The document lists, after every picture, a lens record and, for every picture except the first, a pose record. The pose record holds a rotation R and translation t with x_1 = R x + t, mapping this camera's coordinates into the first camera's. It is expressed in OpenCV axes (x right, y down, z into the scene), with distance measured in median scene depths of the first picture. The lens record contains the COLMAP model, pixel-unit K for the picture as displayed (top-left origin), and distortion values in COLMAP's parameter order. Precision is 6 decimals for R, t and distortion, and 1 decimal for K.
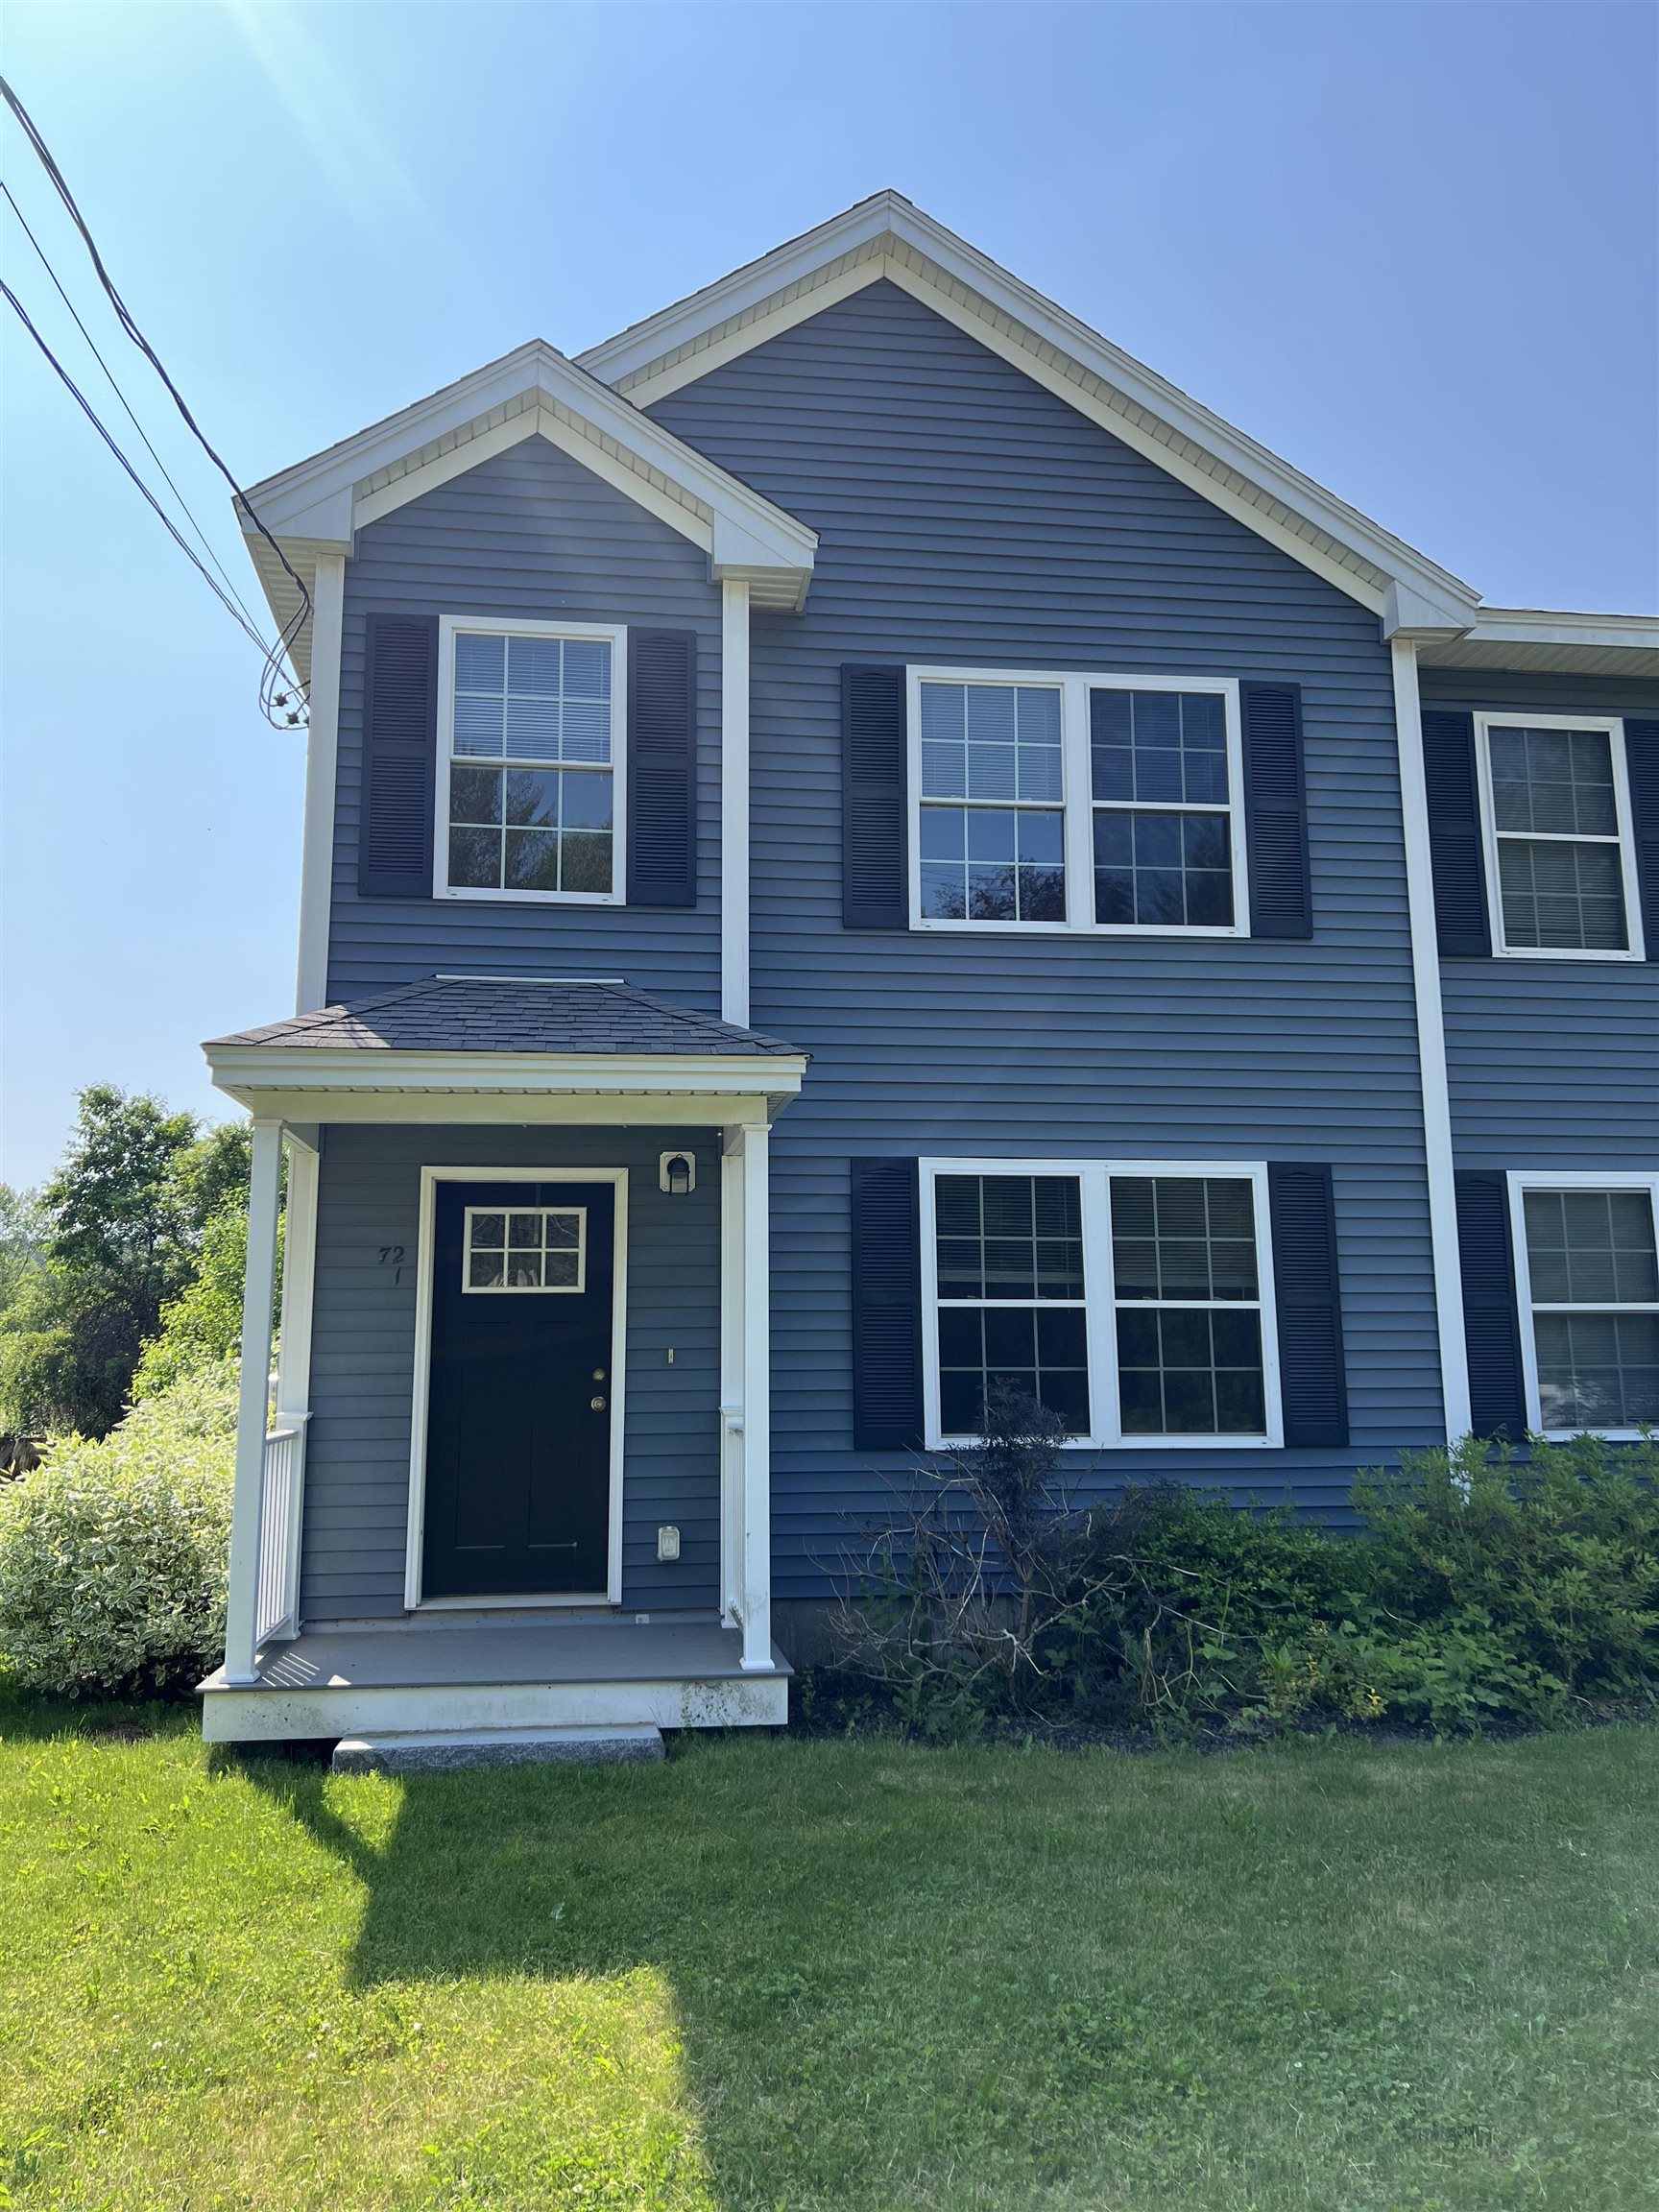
lens RADIAL K [[1654.0, 0, 820.8], [0, 1654.0, 1091.4], [0, 0, 1]] dist [0.064003, -0.078128]
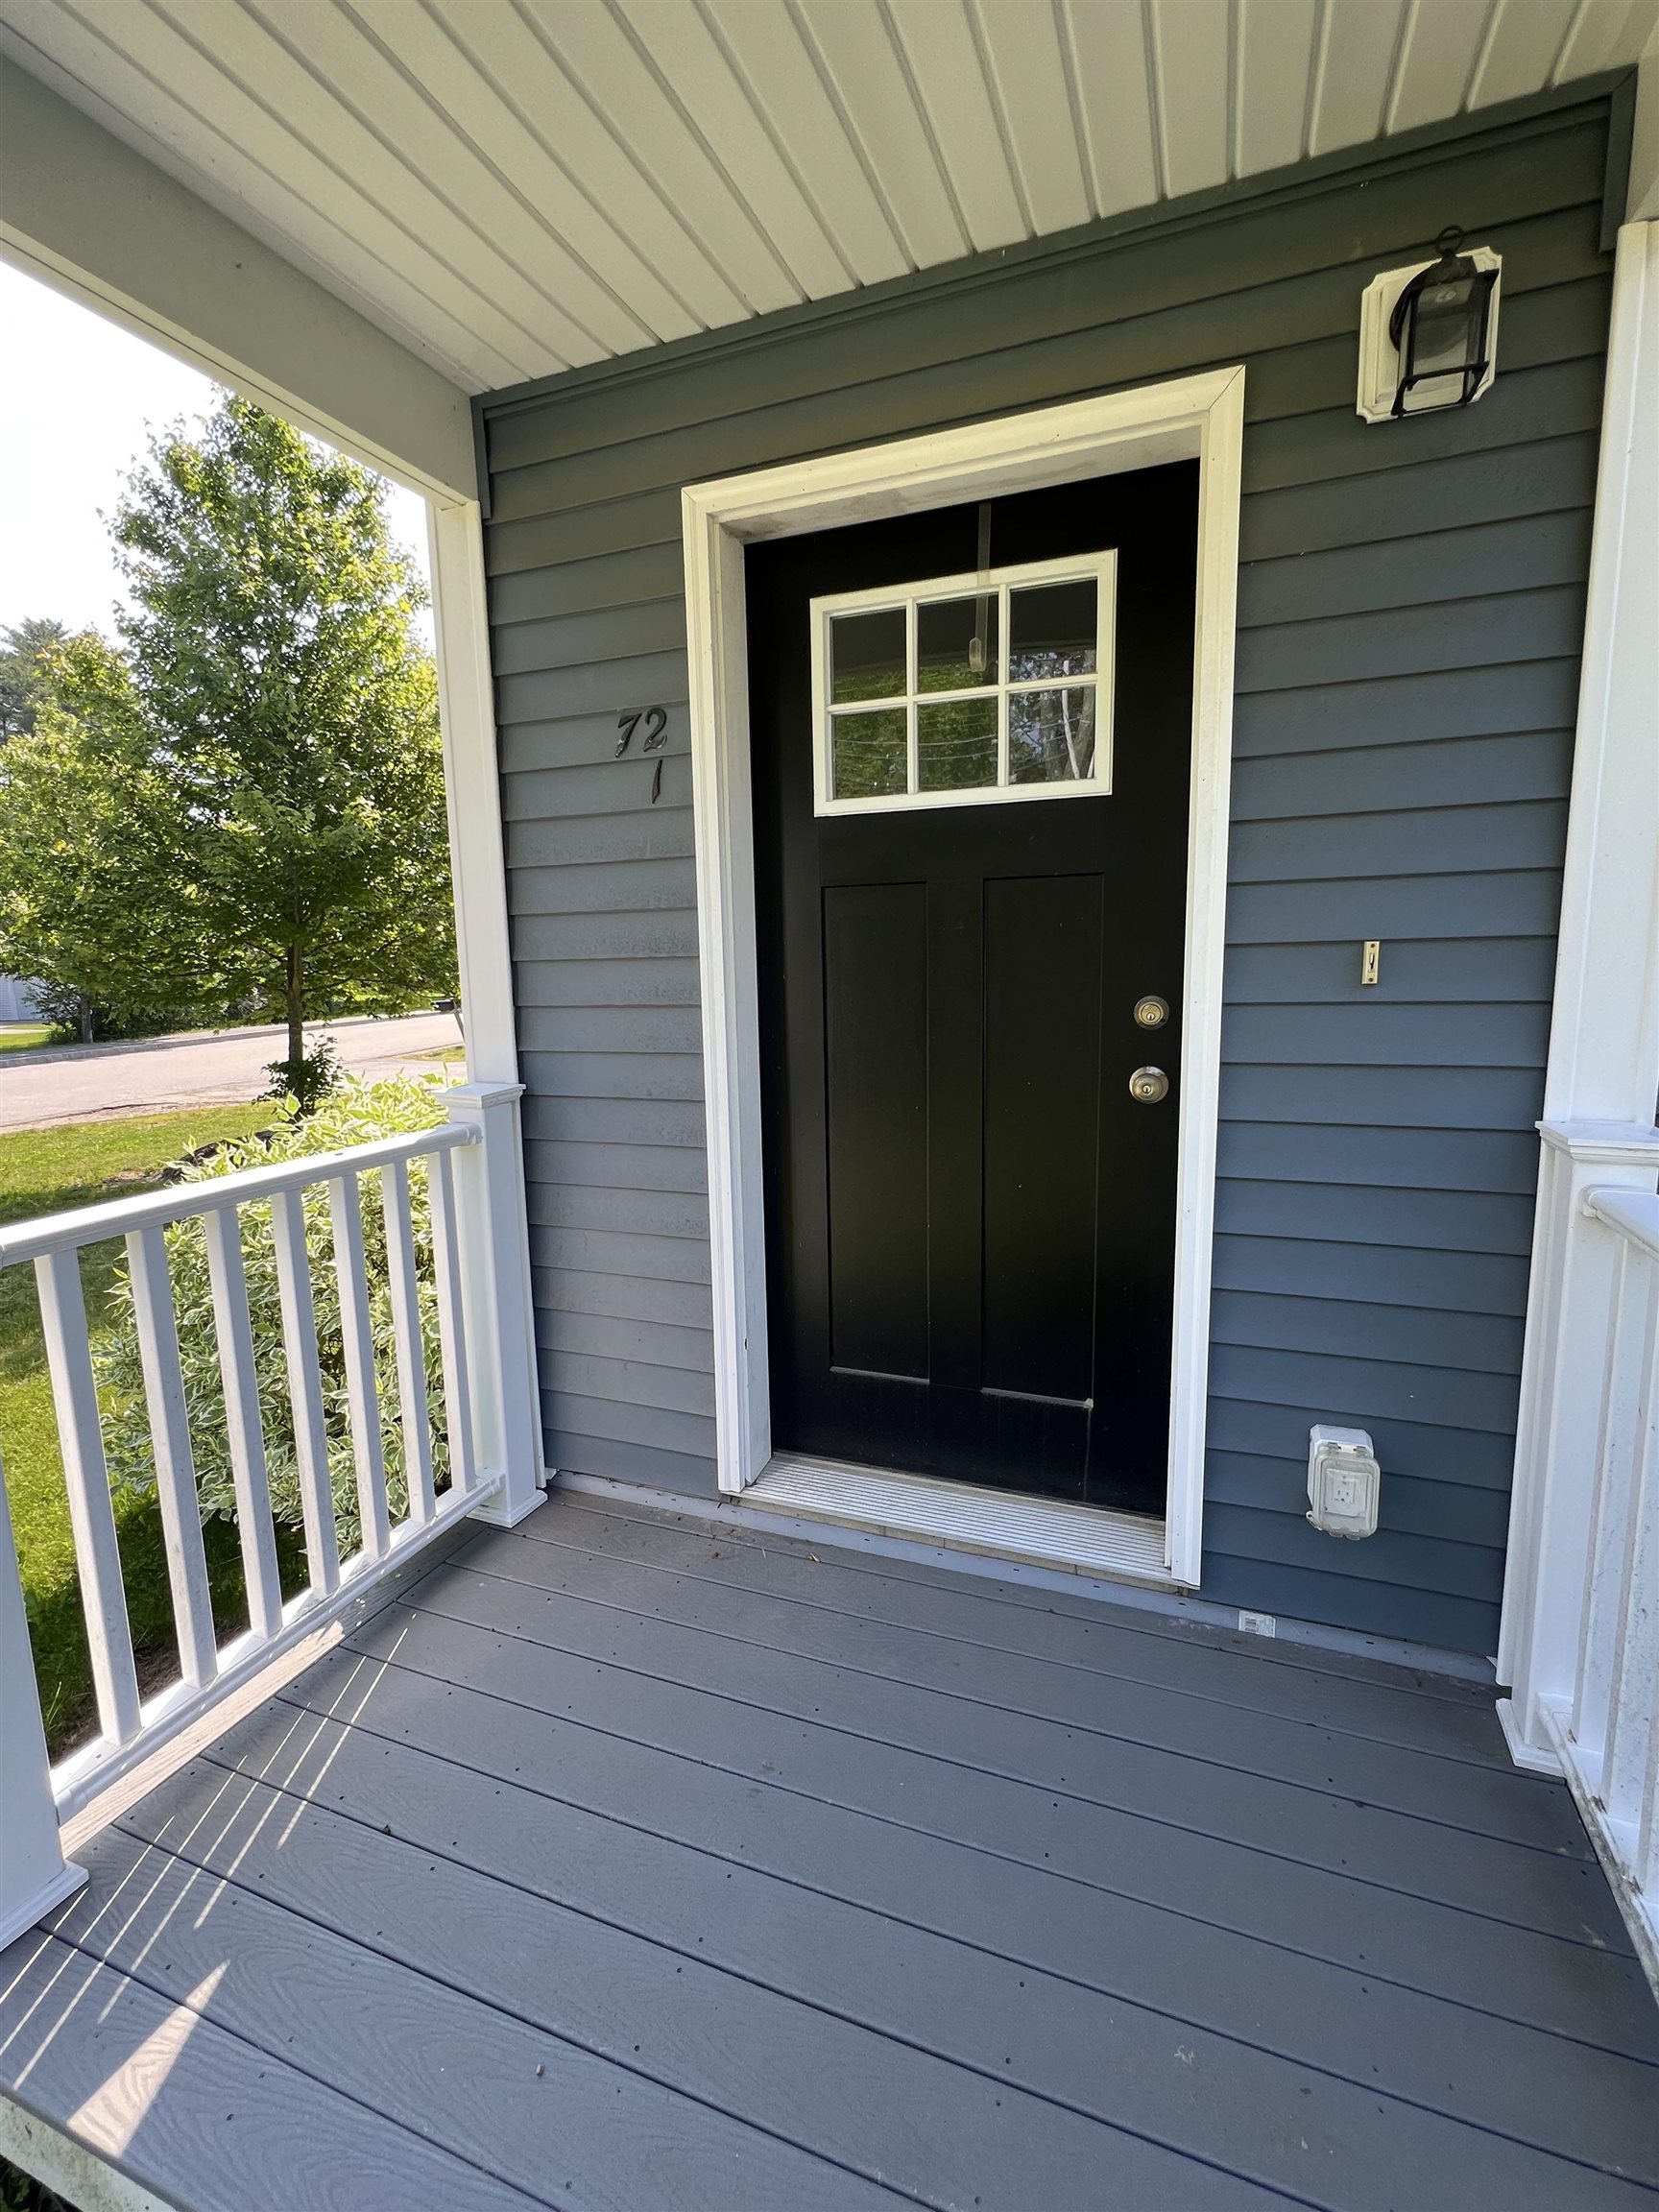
lens RADIAL K [[980.4, 0, 823.4], [0, 980.4, 1087.0], [0, 0, 1]] dist [0.001054, 0.000267]
pose [[0.874416, 0.057325, -0.481778, -0.088721], [0.096004, 0.952918, 0.287629, 0.114568], [0.475583, -0.297760, 0.827744, 0.765628]]
